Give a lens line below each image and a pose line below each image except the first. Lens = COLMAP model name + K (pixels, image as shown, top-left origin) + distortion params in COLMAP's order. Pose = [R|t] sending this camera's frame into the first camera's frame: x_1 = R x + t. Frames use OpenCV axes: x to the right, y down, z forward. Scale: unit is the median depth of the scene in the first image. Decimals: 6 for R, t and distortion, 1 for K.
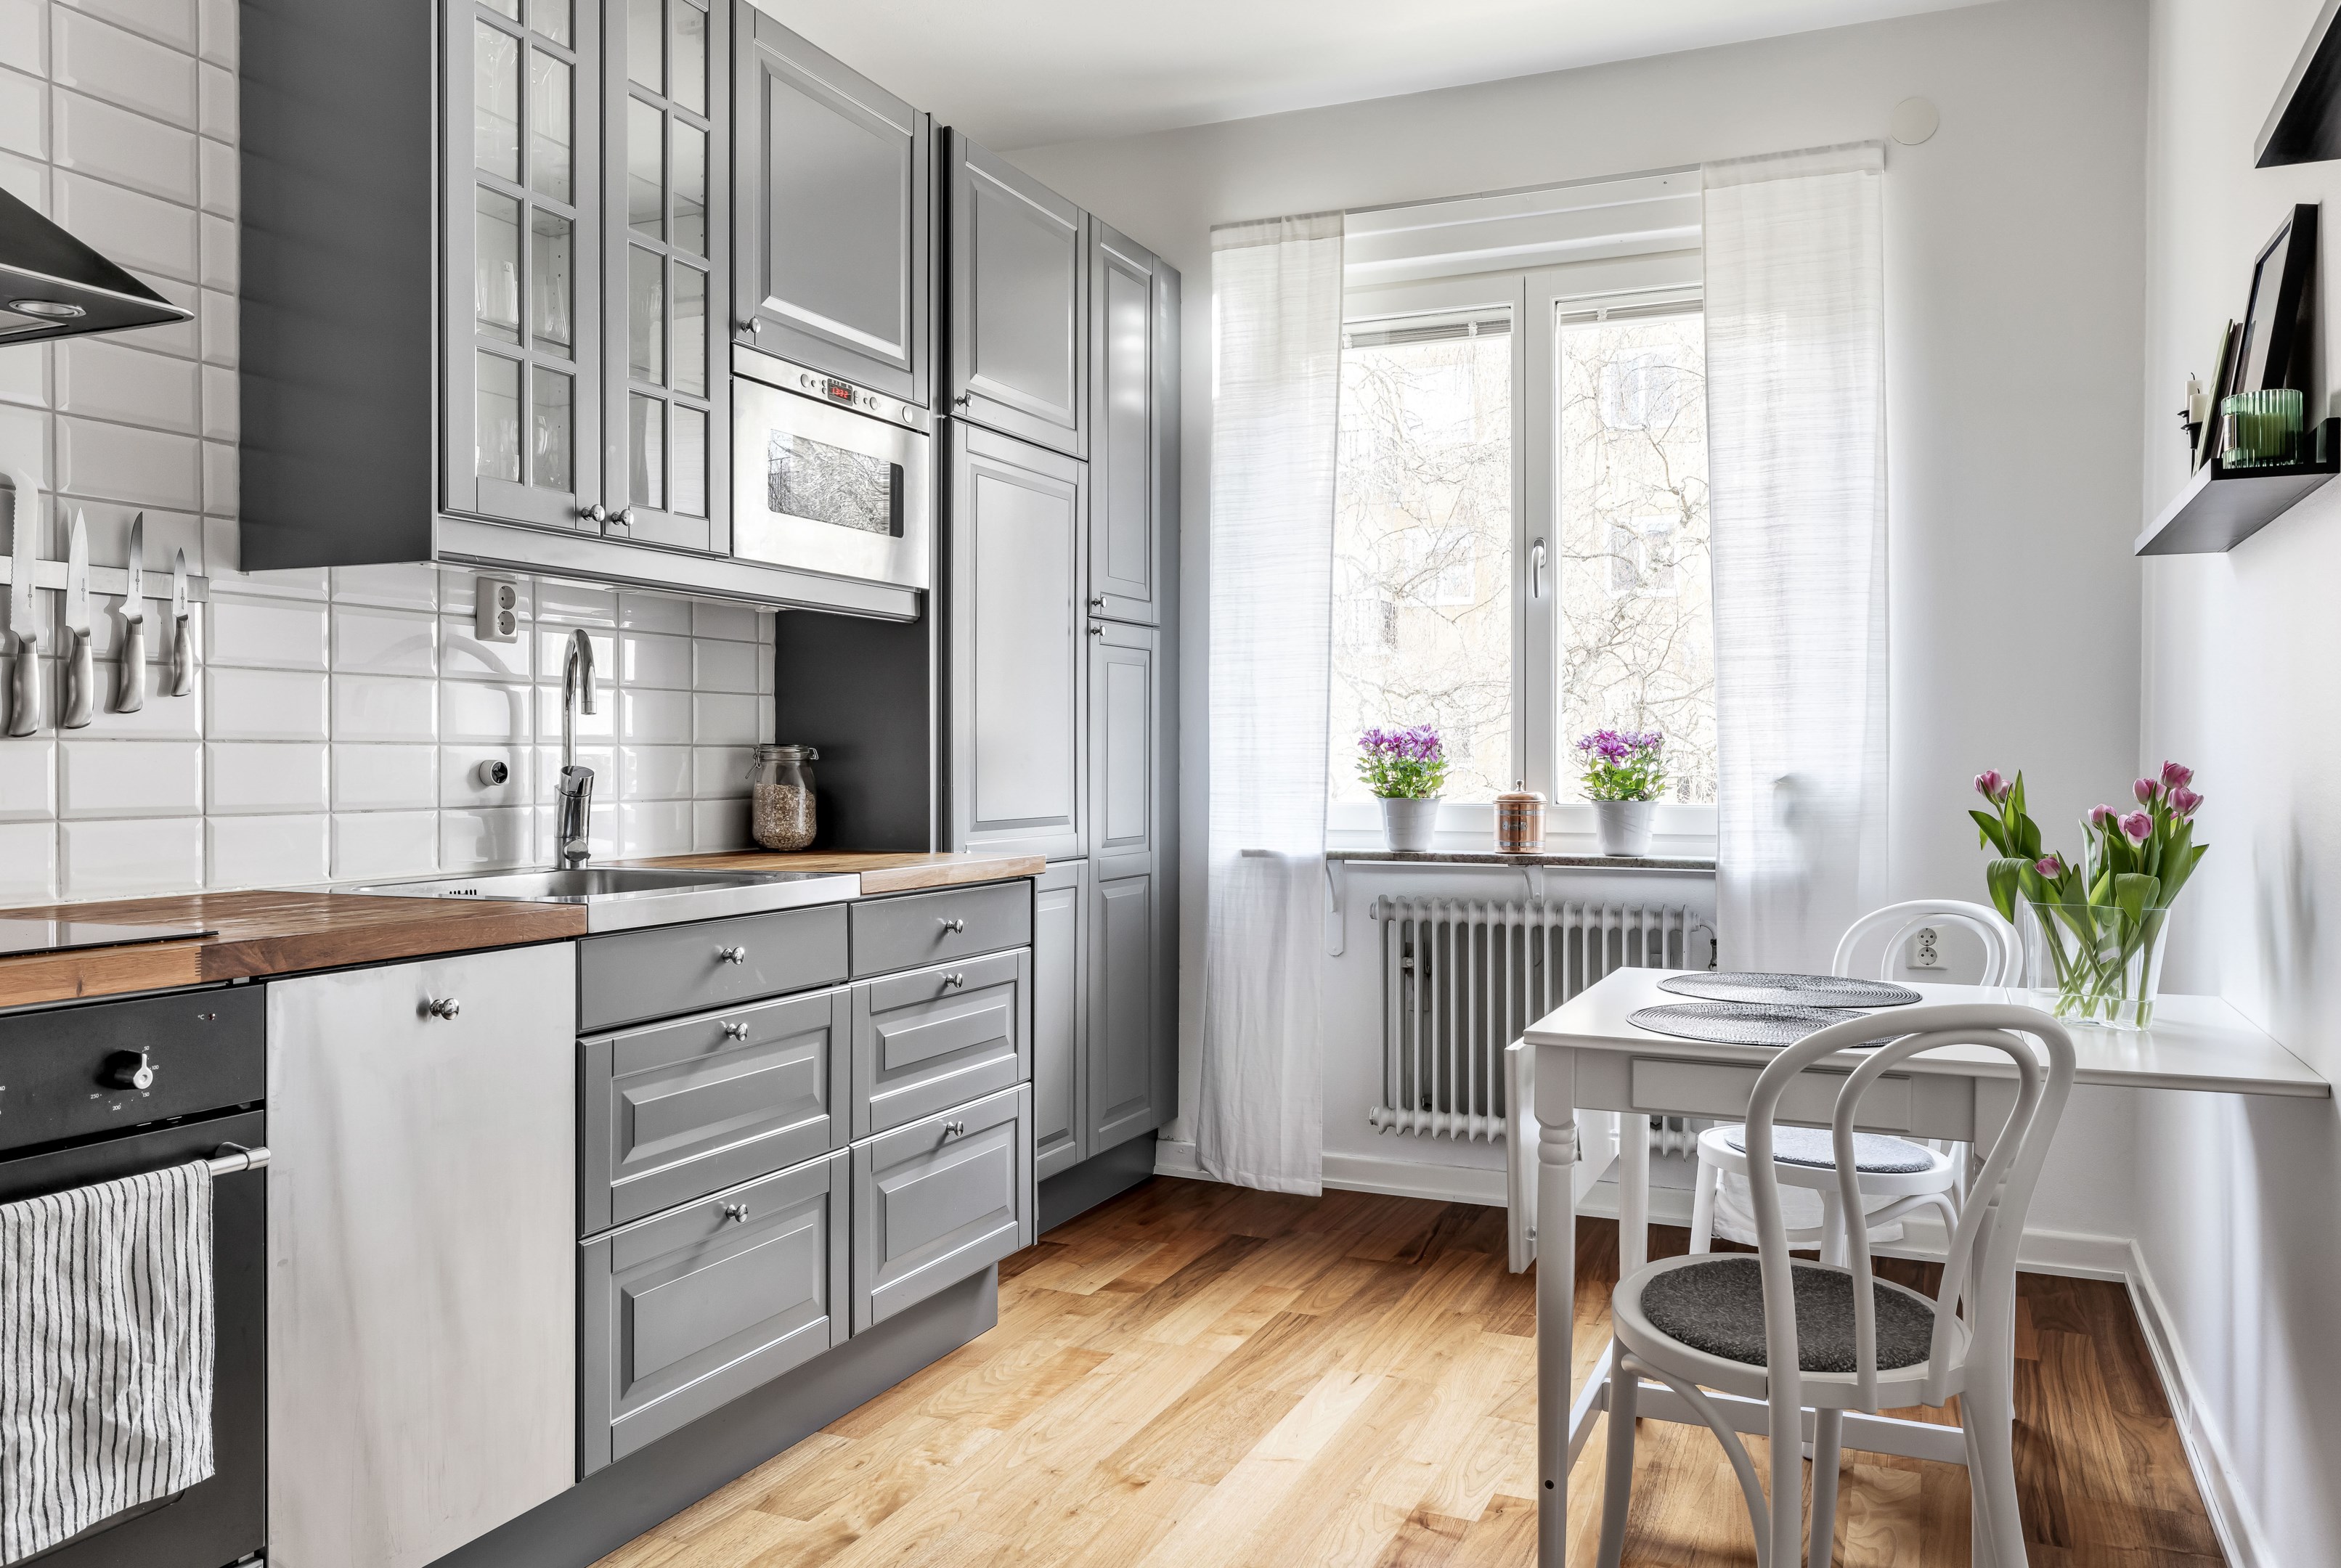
lens RADIAL K [[1710.6, 0, 1195.3], [0, 1710.6, 780.3], [0, 0, 1]] dist [-0.007465, 0.003358]
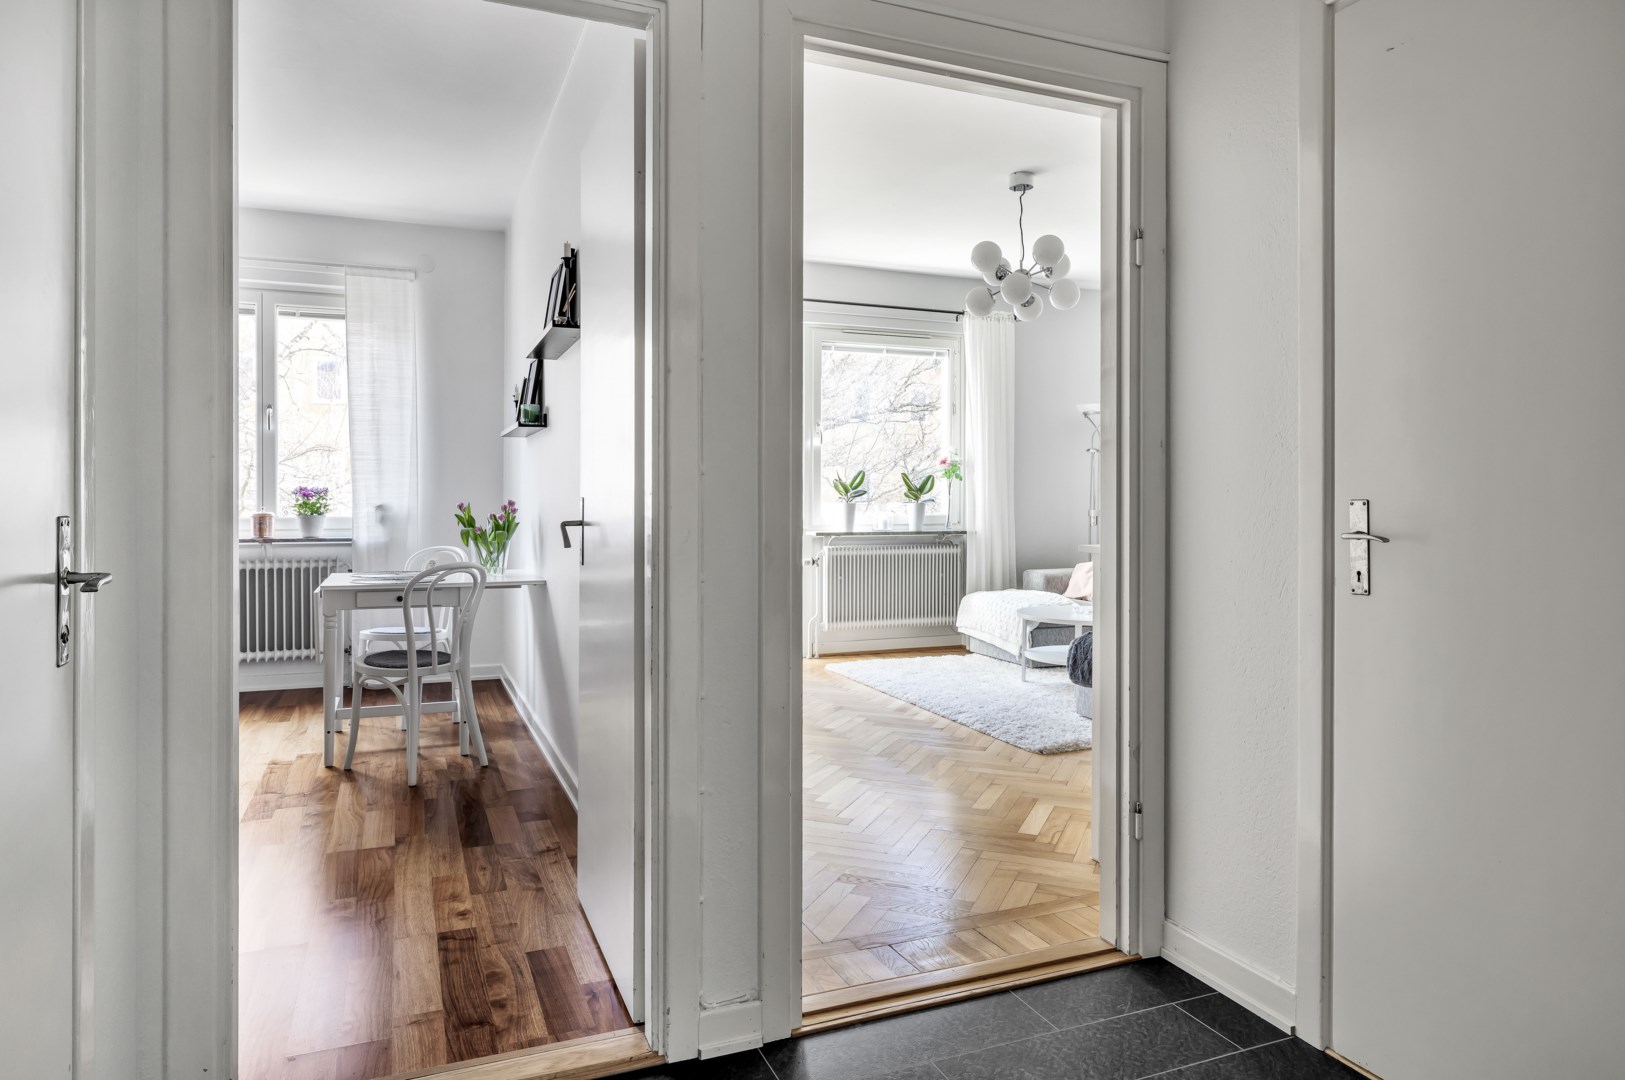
lens RADIAL K [[971.4, 0, 801.5], [0, 971.4, 502.7], [0, 0, 1]] dist [-0.002416, 0.000722]
pose [[0.697599, -0.002085, 0.716486, -0.280111], [0.007481, 0.999962, -0.004375, 0.005724], [-0.716450, 0.008412, 0.697588, -0.521491]]
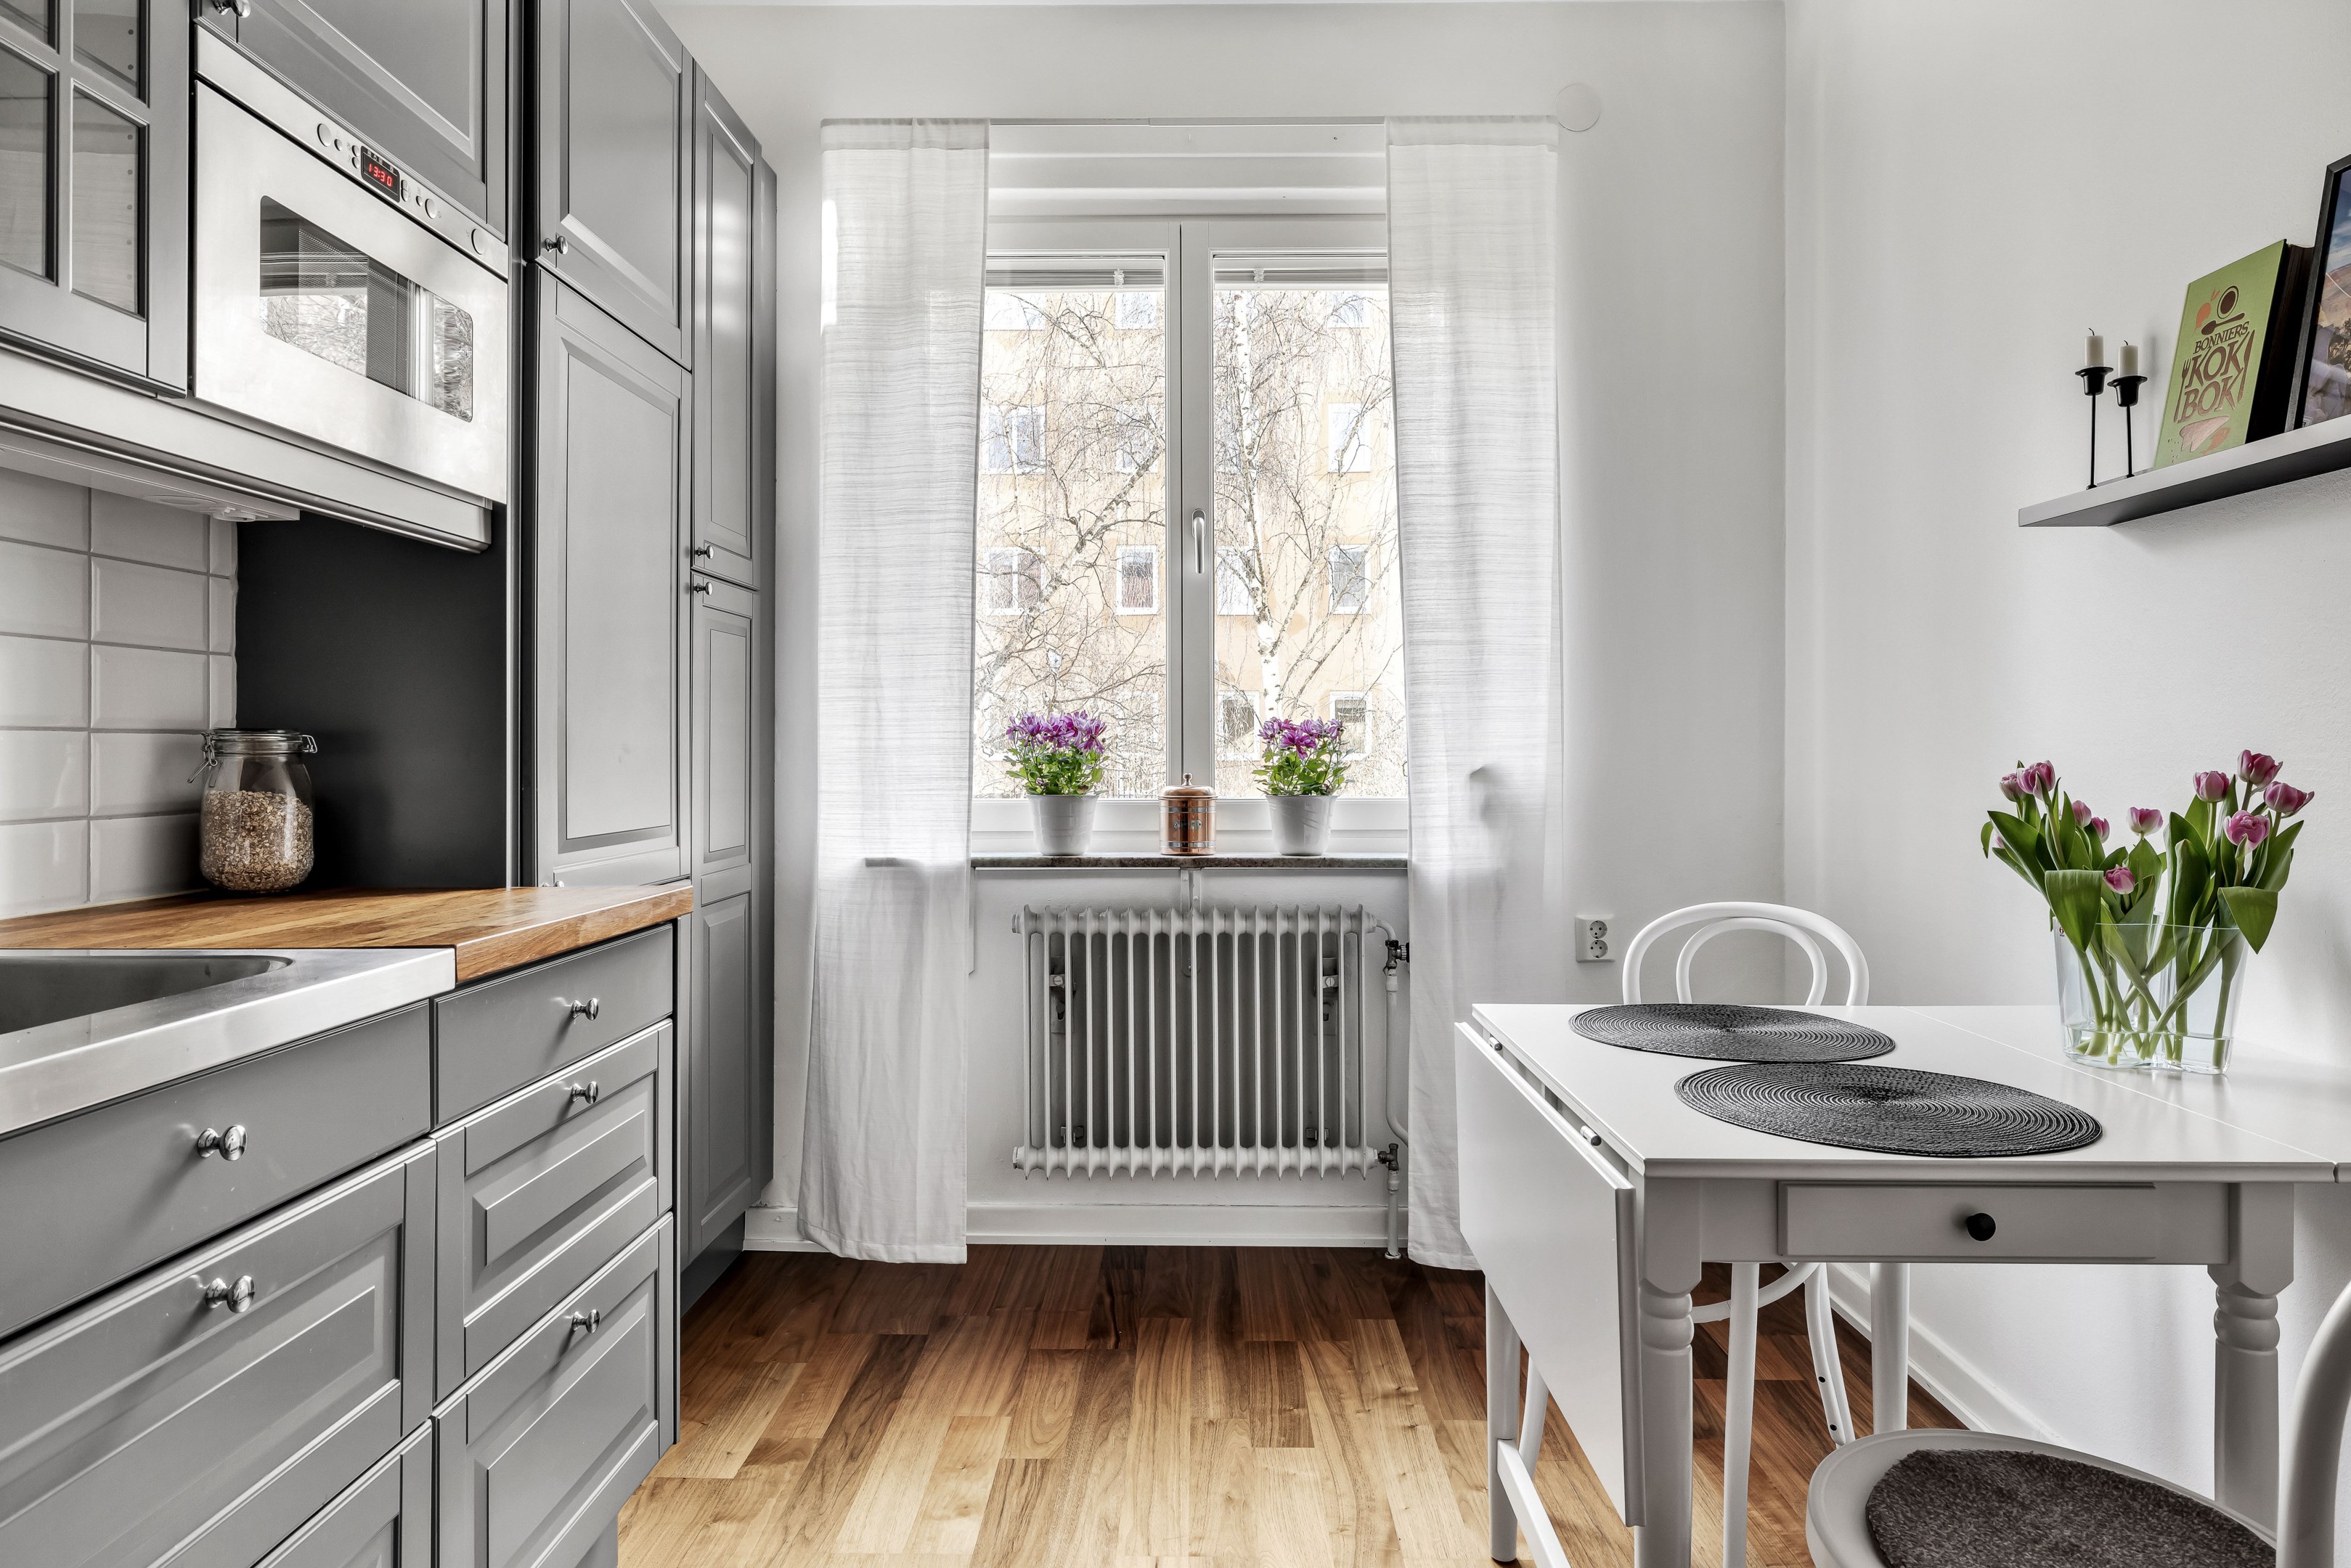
lens RADIAL K [[1405.2, 0, 1159.0], [0, 1405.2, 744.3], [0, 0, 1]] dist [-0.002416, 0.000722]
pose [[0.924680, -0.000120, 0.380746, -0.119479], [0.006633, 0.999853, -0.015794, -0.004272], [-0.380688, 0.017130, 0.924545, 0.354040]]
